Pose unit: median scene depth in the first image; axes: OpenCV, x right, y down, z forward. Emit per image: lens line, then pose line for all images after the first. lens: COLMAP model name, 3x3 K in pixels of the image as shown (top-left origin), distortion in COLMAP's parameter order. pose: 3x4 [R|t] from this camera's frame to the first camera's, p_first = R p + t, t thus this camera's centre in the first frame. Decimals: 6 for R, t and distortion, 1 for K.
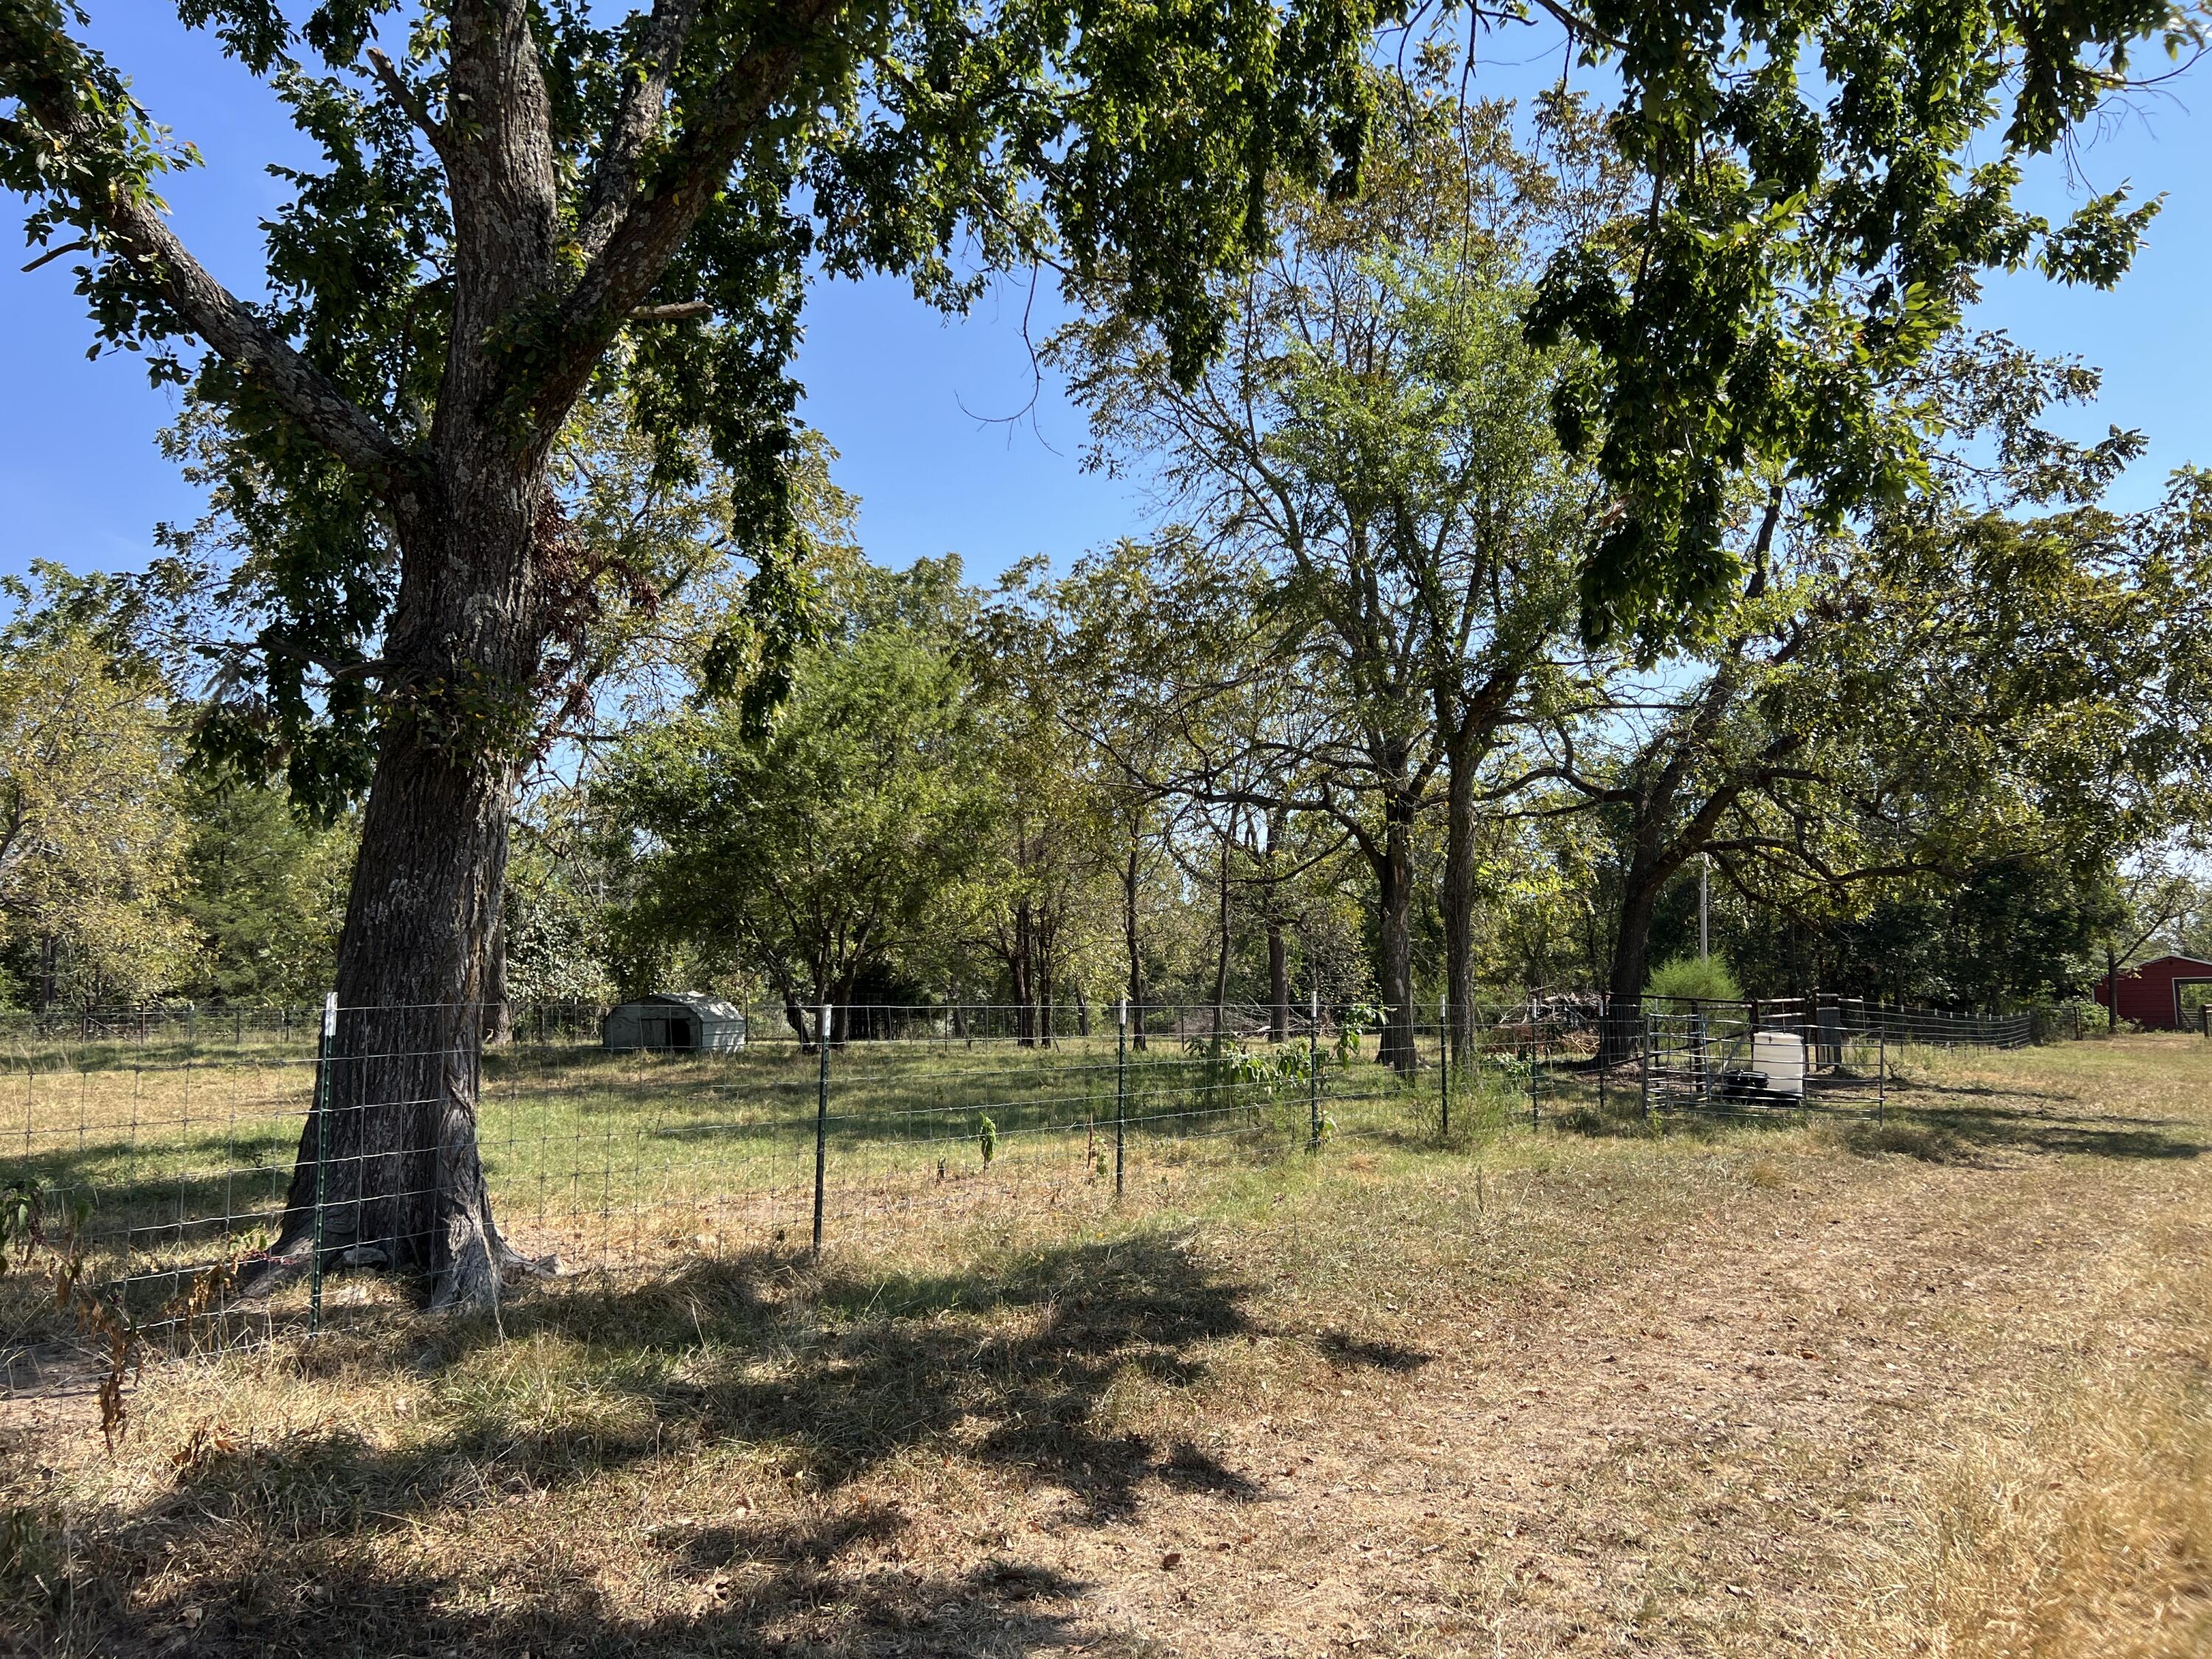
lens RADIAL K [[1654.3, 0, 1100.4], [0, 1654.3, 830.2], [0, 0, 1]] dist [0.008323, 0.001712]
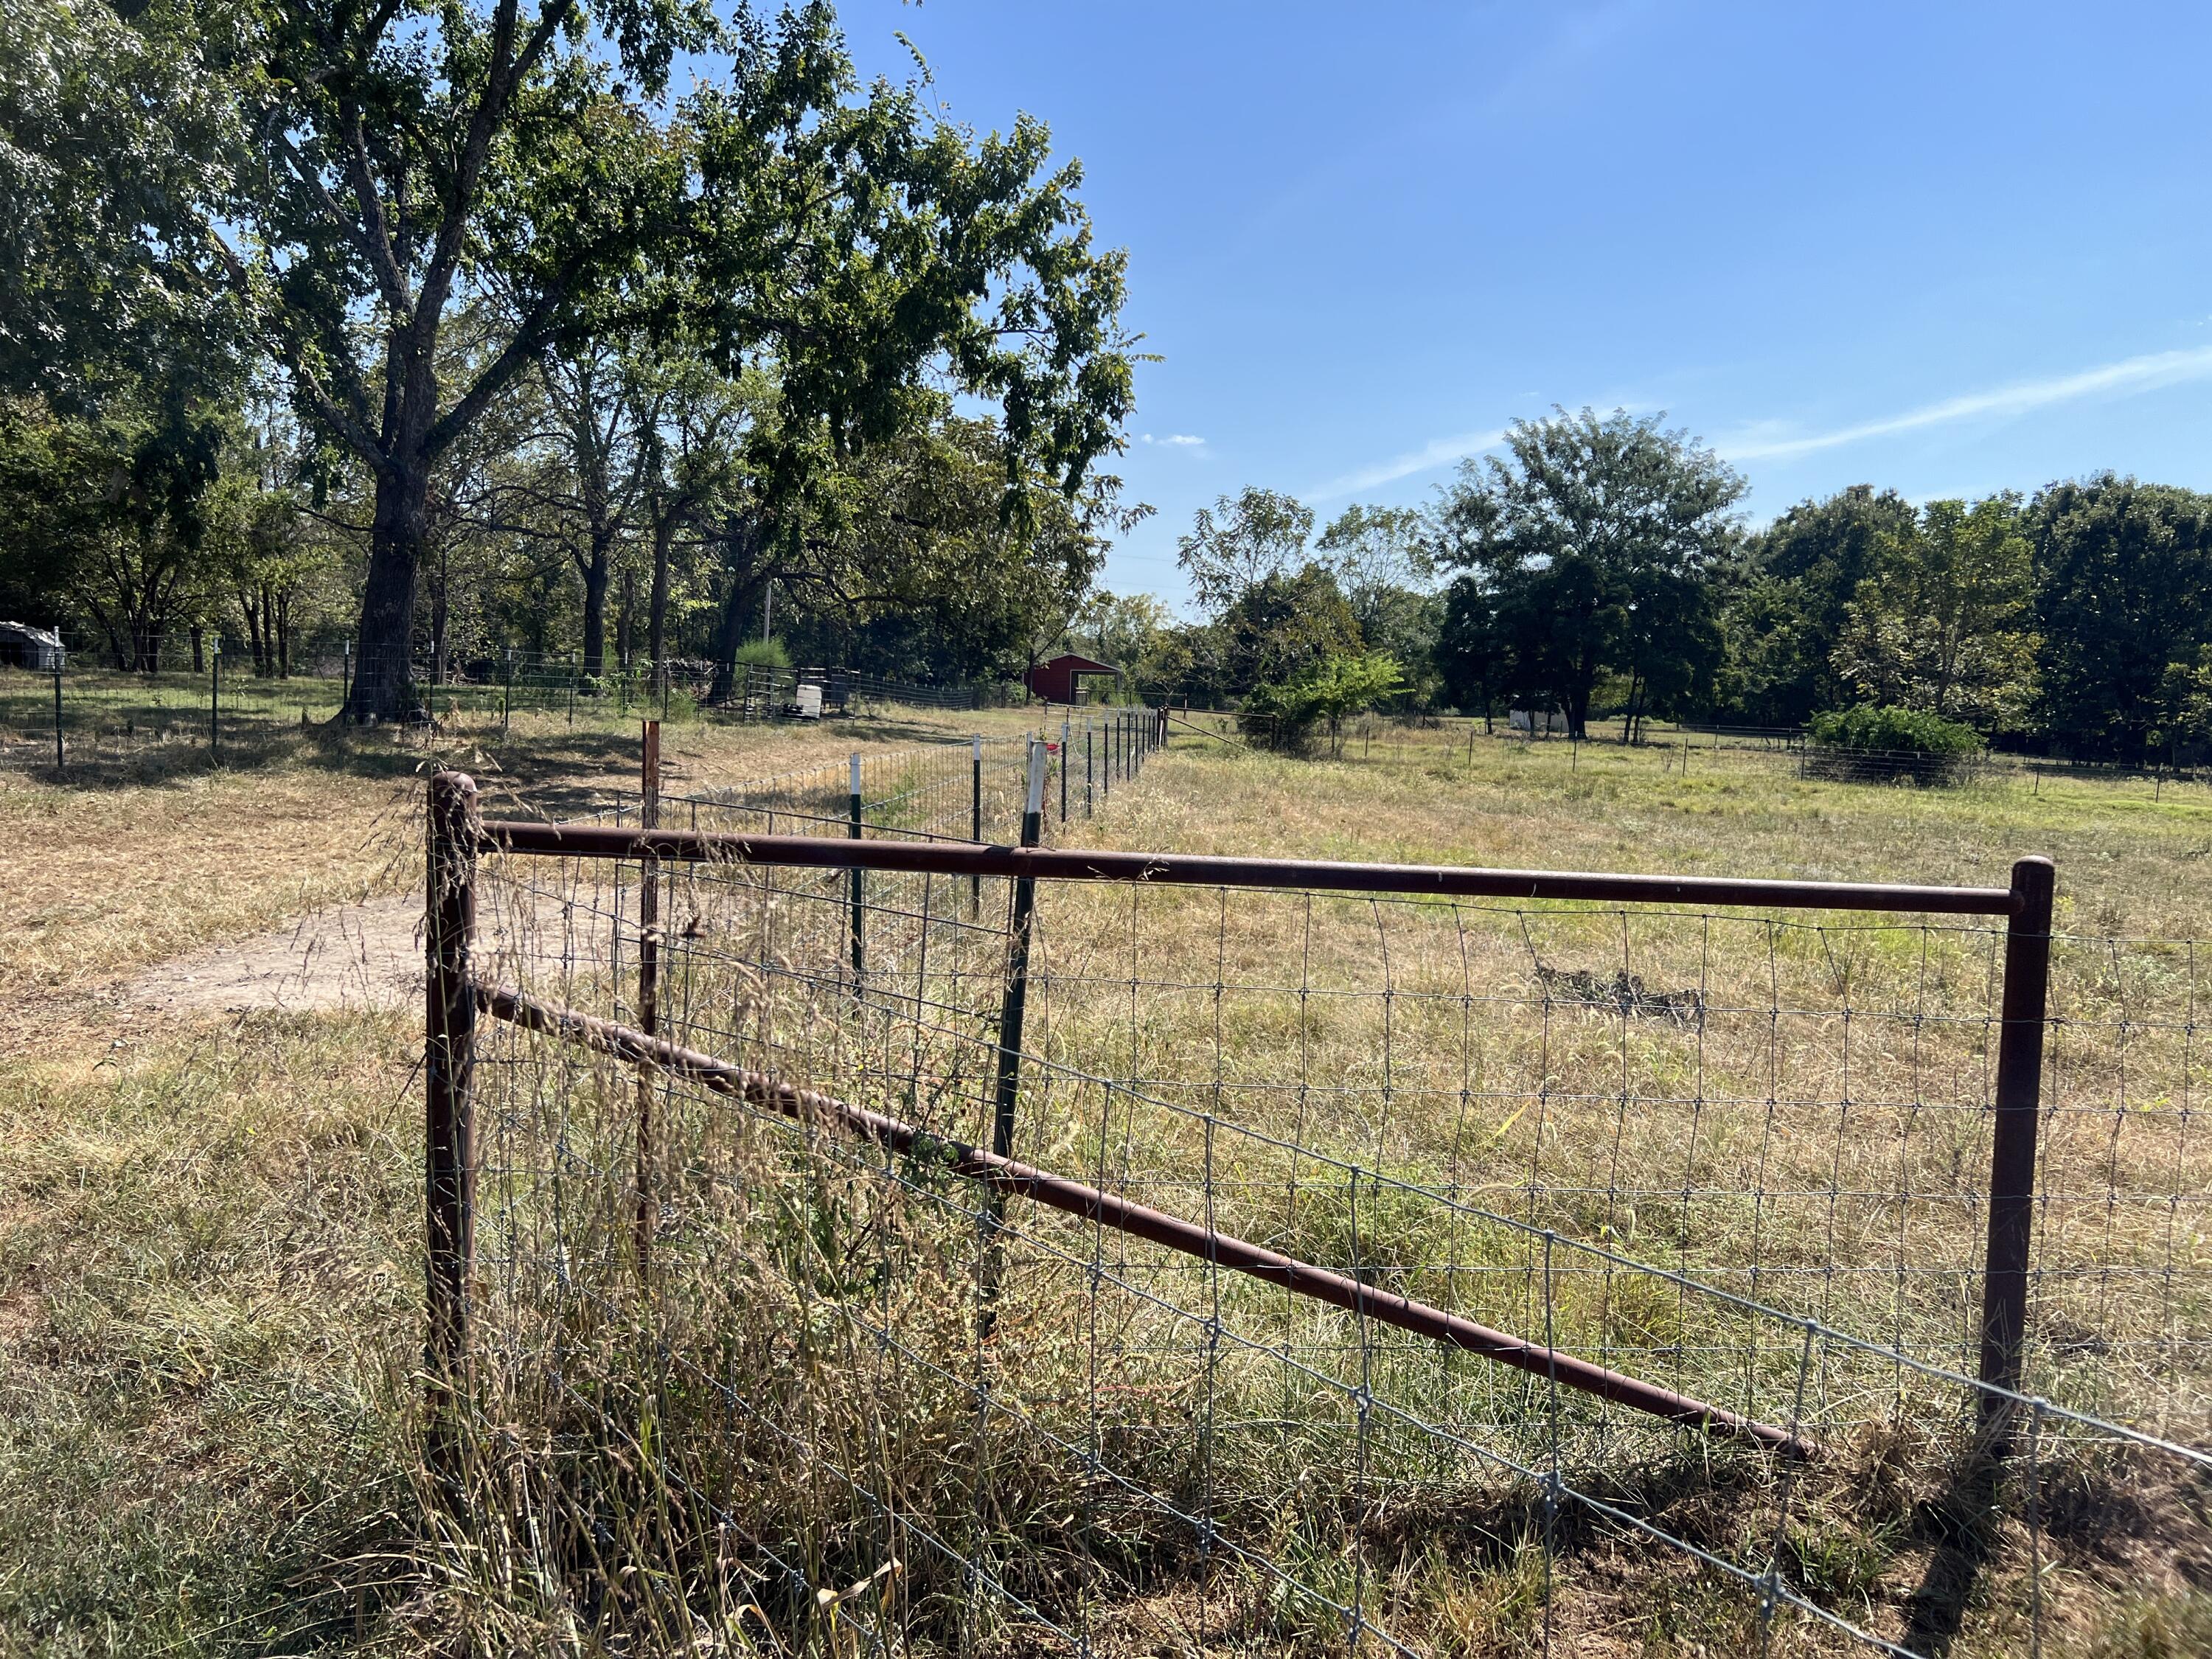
lens RADIAL K [[1654.3, 0, 1102.9], [0, 1654.3, 827.3], [0, 0, 1]] dist [0.008323, 0.001712]
pose [[0.848704, -0.000829, 0.528867, -0.233187], [-0.104247, 0.980117, 0.168827, -0.055440], [-0.518492, -0.198417, 0.831743, -0.592627]]
